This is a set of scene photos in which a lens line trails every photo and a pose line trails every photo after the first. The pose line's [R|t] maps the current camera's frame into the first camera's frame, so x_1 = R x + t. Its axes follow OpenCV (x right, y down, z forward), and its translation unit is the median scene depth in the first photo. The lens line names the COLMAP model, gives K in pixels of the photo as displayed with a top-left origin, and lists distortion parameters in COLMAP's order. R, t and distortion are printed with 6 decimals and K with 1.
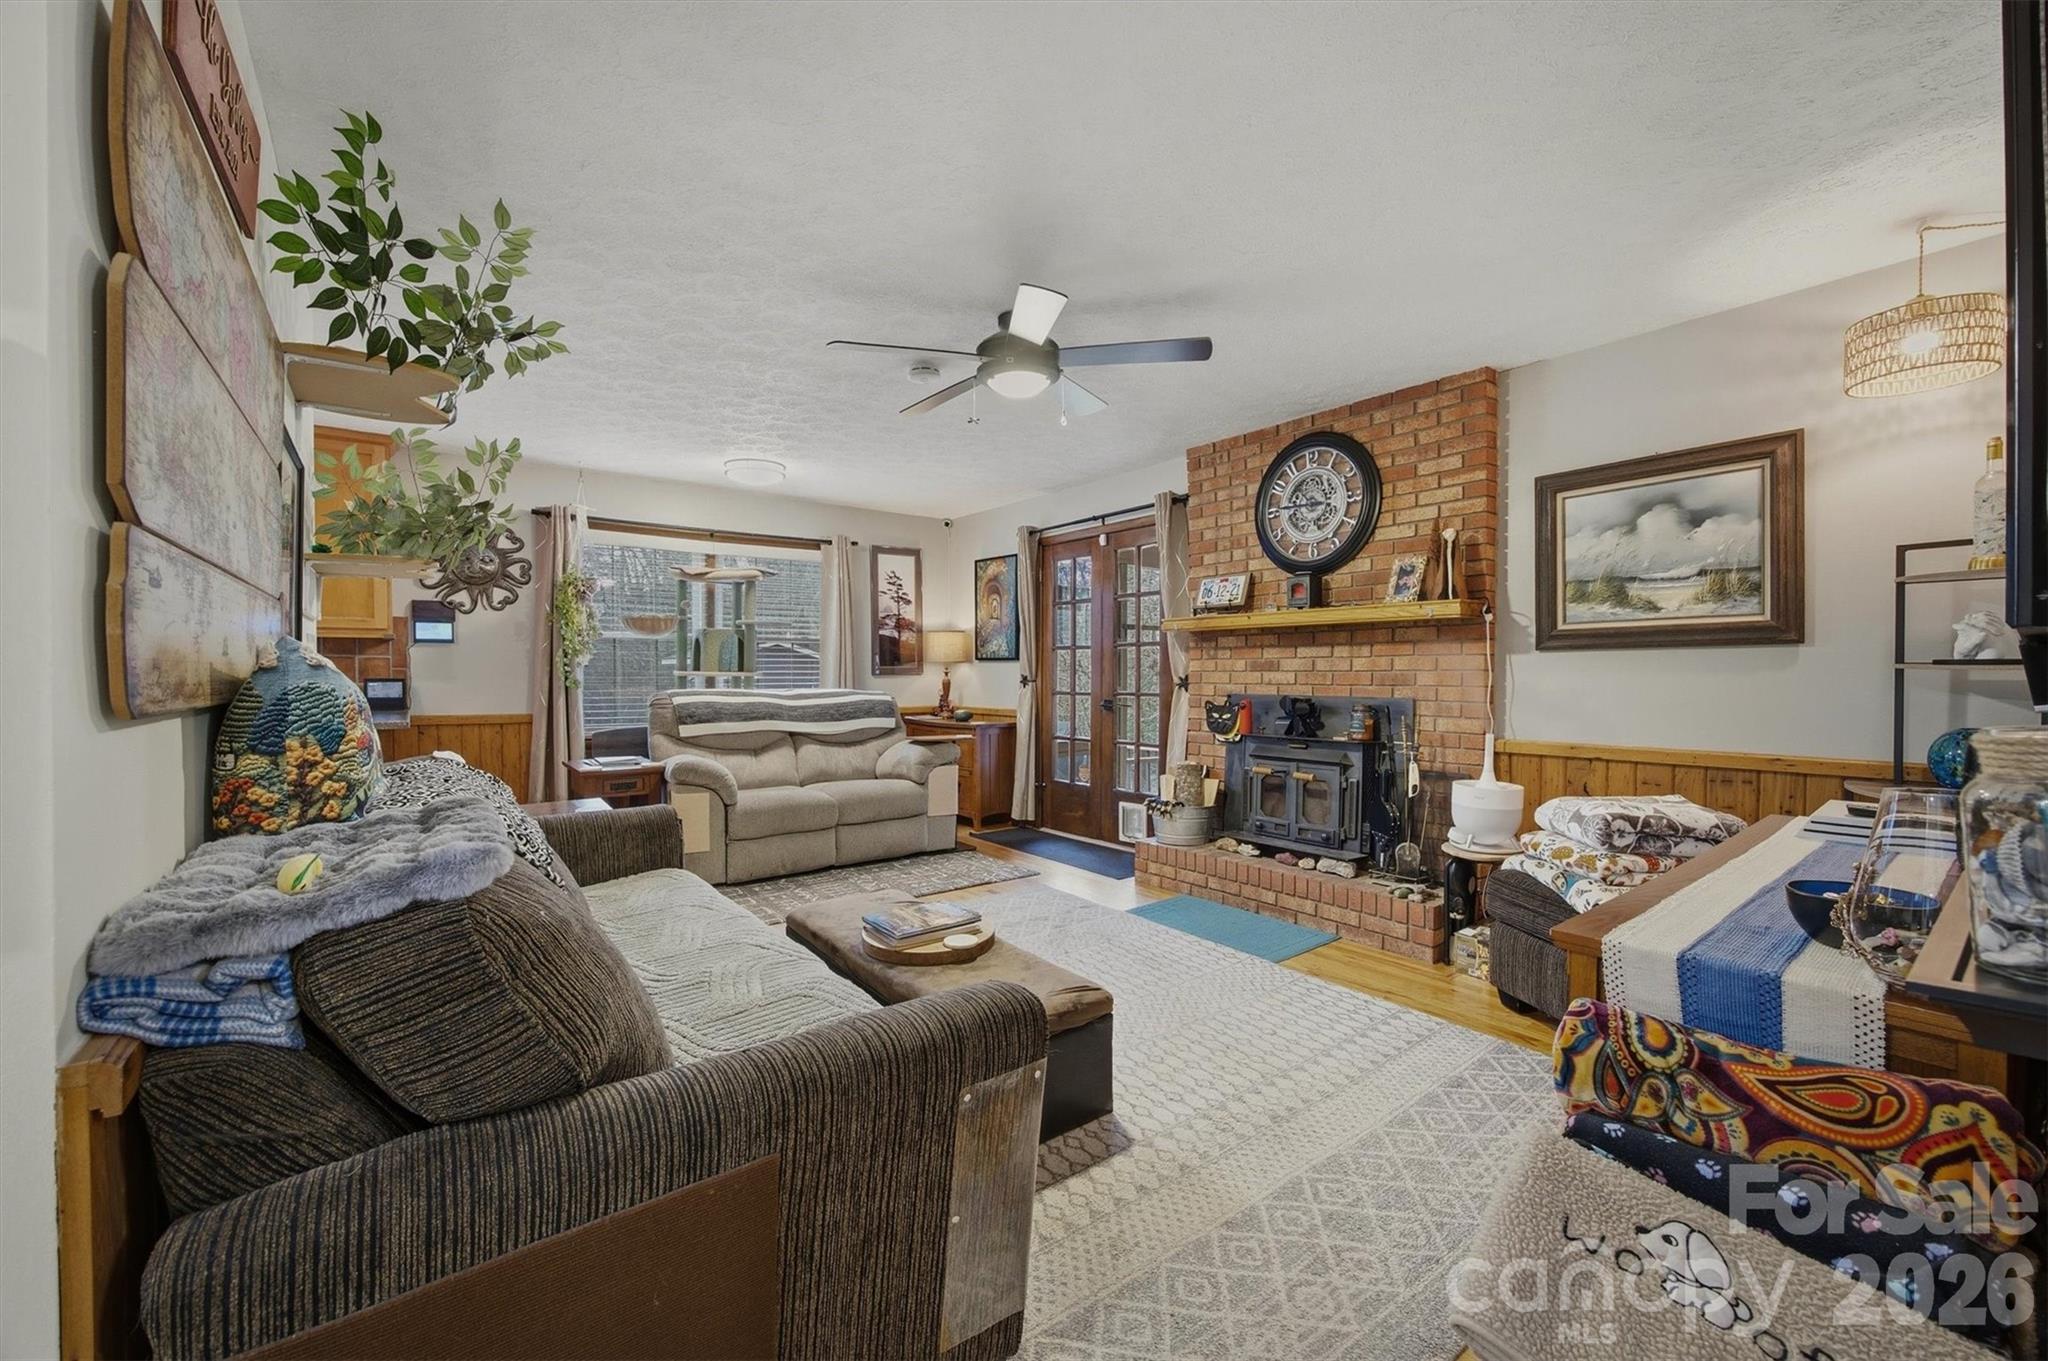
lens RADIAL K [[804.9, 0, 1024.0], [0, 804.9, 680.5], [0, 0, 1]] dist [-0.027778, 0.000130]
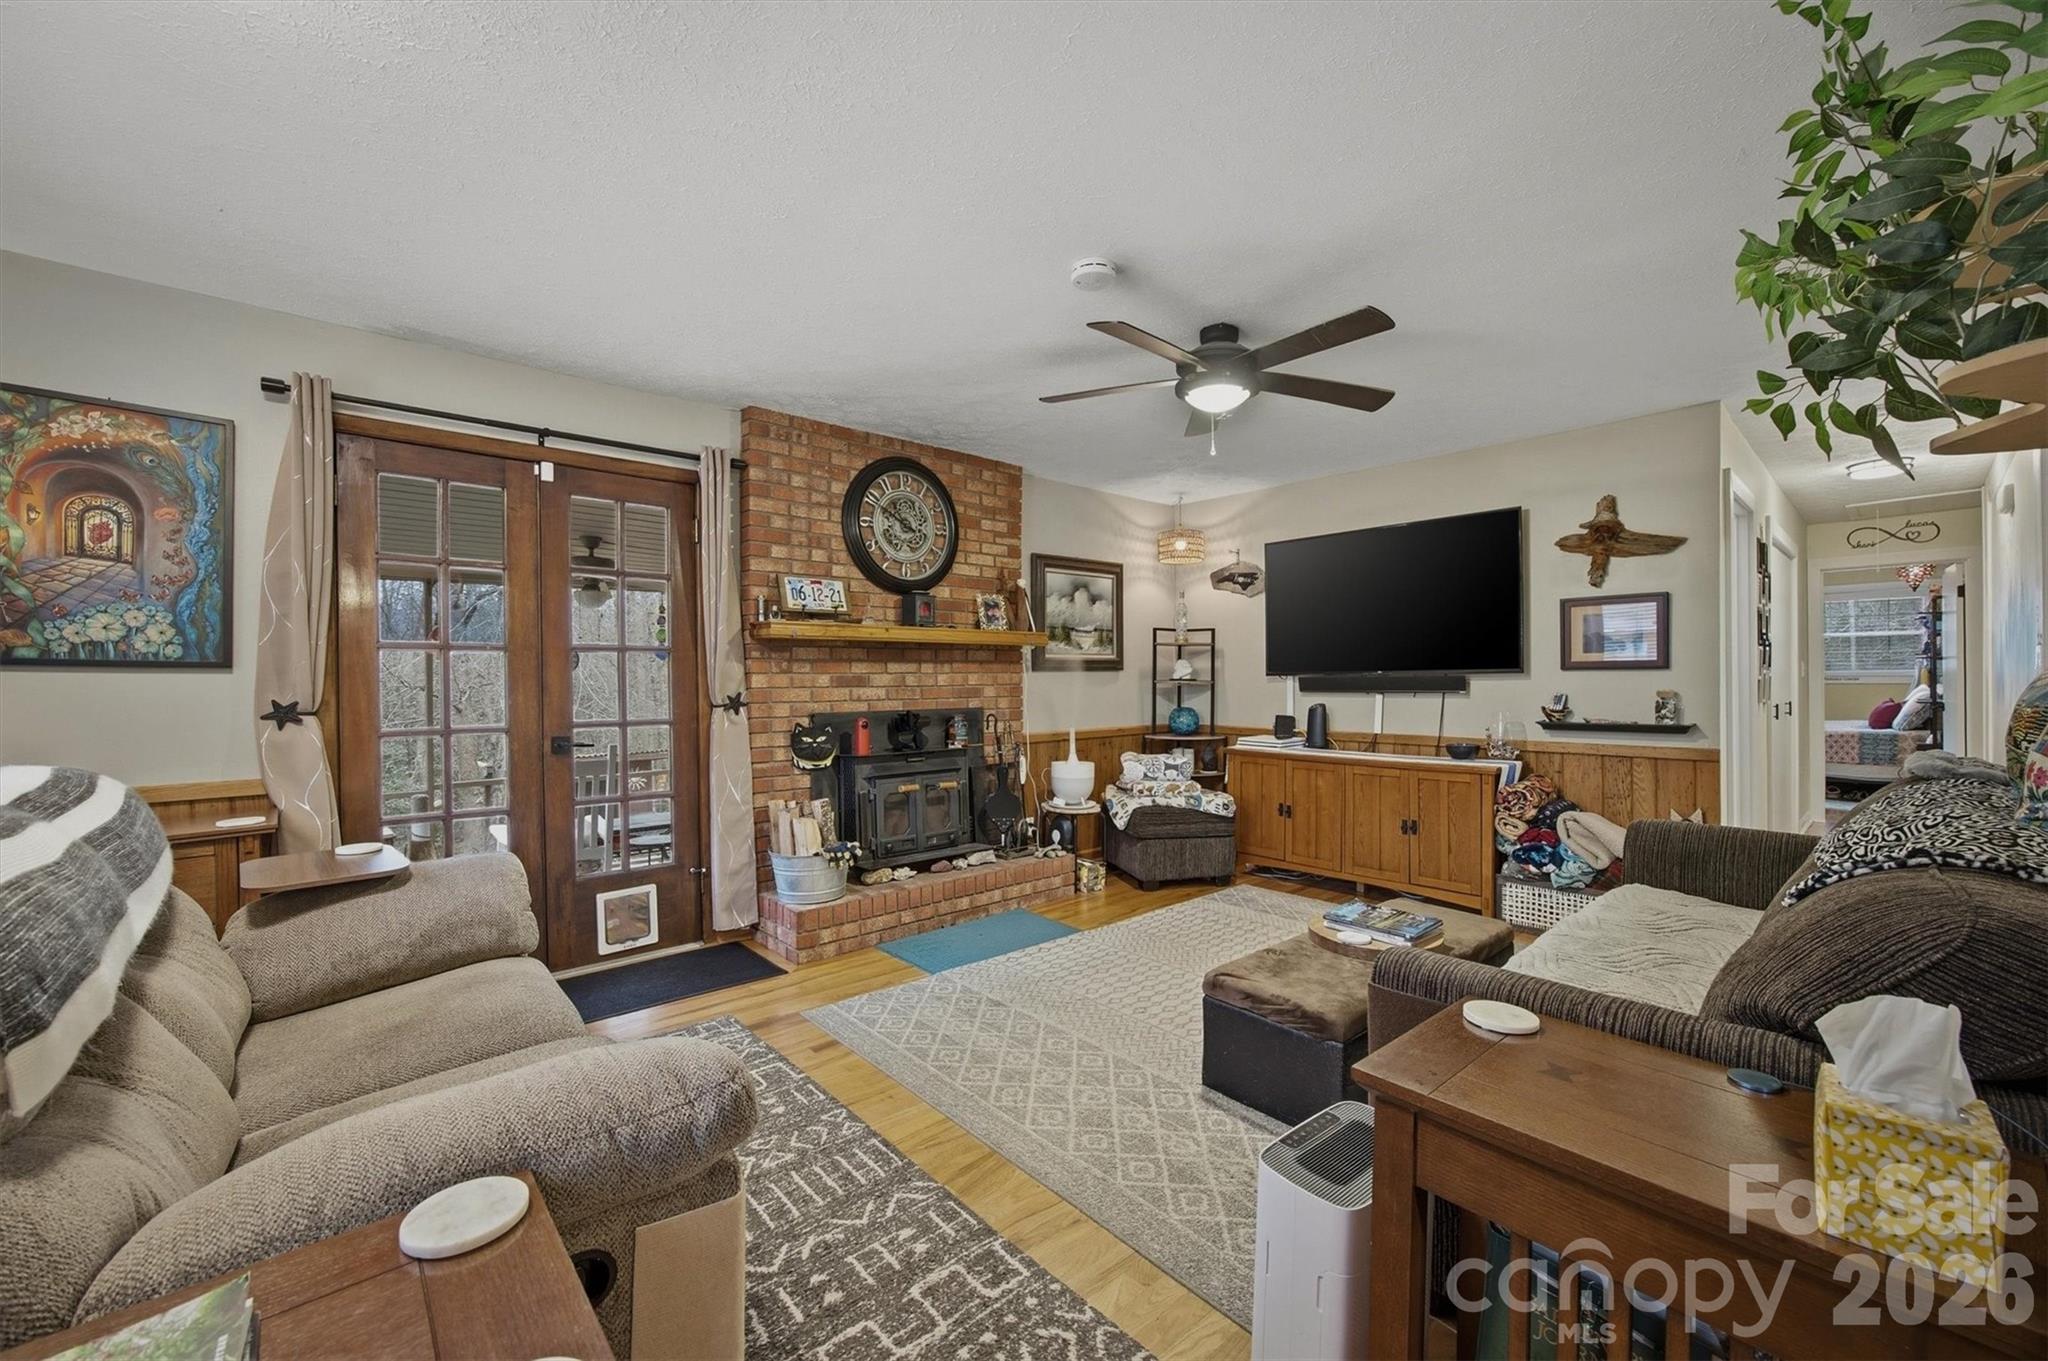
lens RADIAL K [[804.9, 0, 1024.0], [0, 804.9, 680.5], [0, 0, 1]] dist [-0.027778, 0.000130]
pose [[-0.060026, 0.001127, 0.998196, -0.692107], [0.017105, 0.999854, -0.000100, -0.016632], [-0.998050, 0.017068, -0.060037, 0.915755]]
